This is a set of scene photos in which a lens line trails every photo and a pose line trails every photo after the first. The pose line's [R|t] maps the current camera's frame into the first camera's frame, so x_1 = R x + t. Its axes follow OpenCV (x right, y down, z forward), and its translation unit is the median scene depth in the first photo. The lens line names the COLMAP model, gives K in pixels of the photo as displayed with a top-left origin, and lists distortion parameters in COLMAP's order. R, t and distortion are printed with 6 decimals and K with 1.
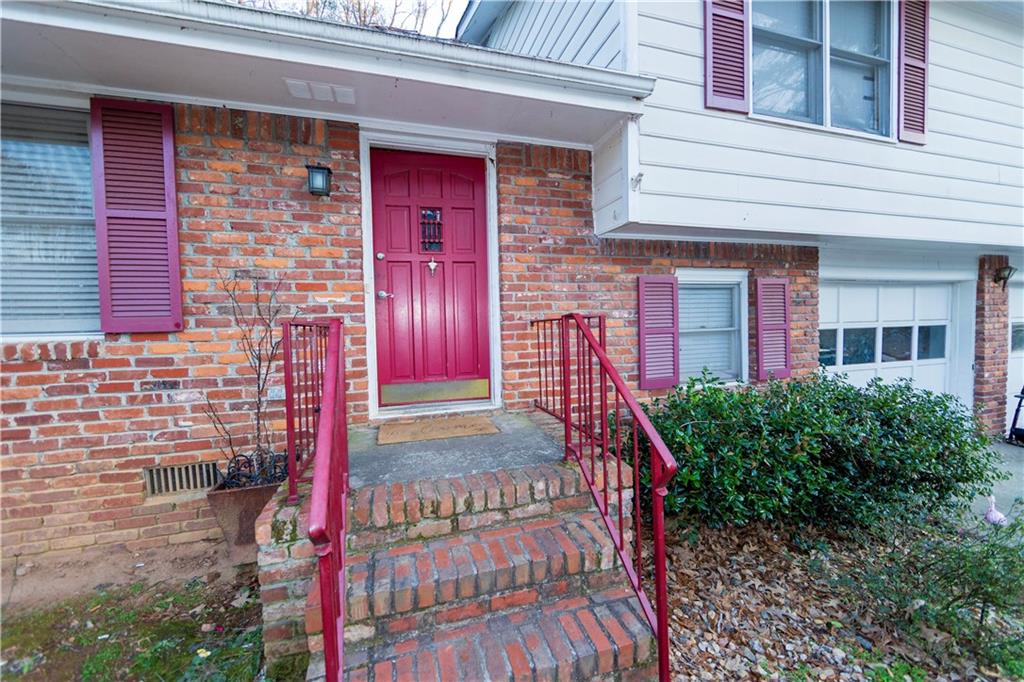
lens RADIAL K [[402.4, 0, 512.1], [0, 402.4, 338.7], [0, 0, 1]] dist [0.000108, -0.000711]
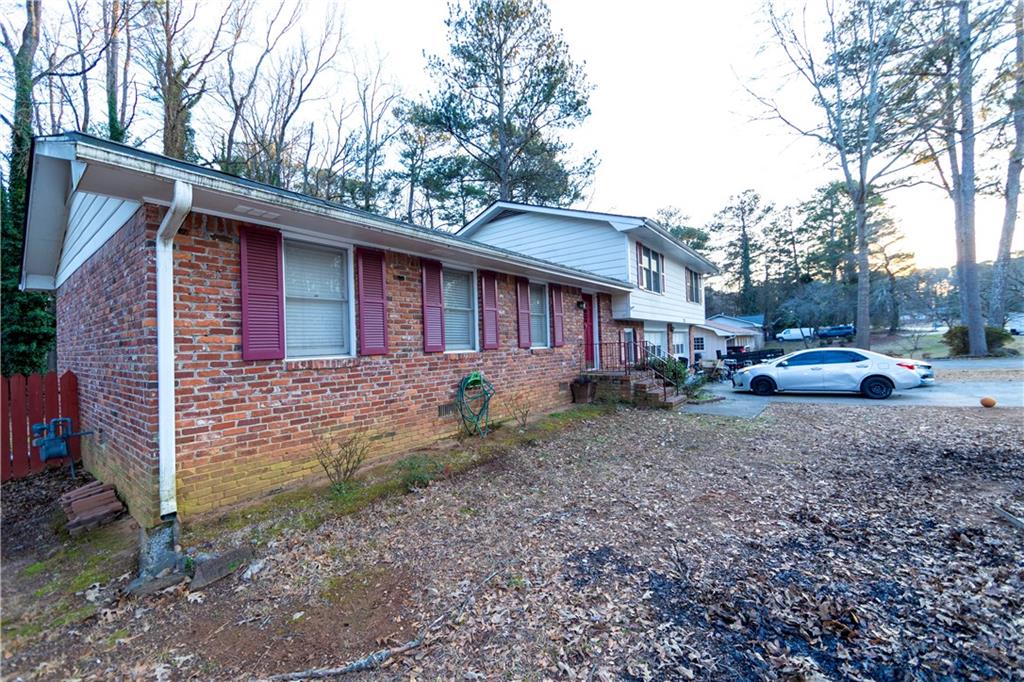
lens RADIAL K [[402.4, 0, 511.2], [0, 402.4, 342.0], [0, 0, 1]] dist [0.000108, -0.000711]
pose [[0.807268, 0.002405, 0.590180, -2.273820], [0.033682, 0.998174, -0.050139, 0.080840], [-0.589223, 0.060354, 0.805713, -1.117139]]
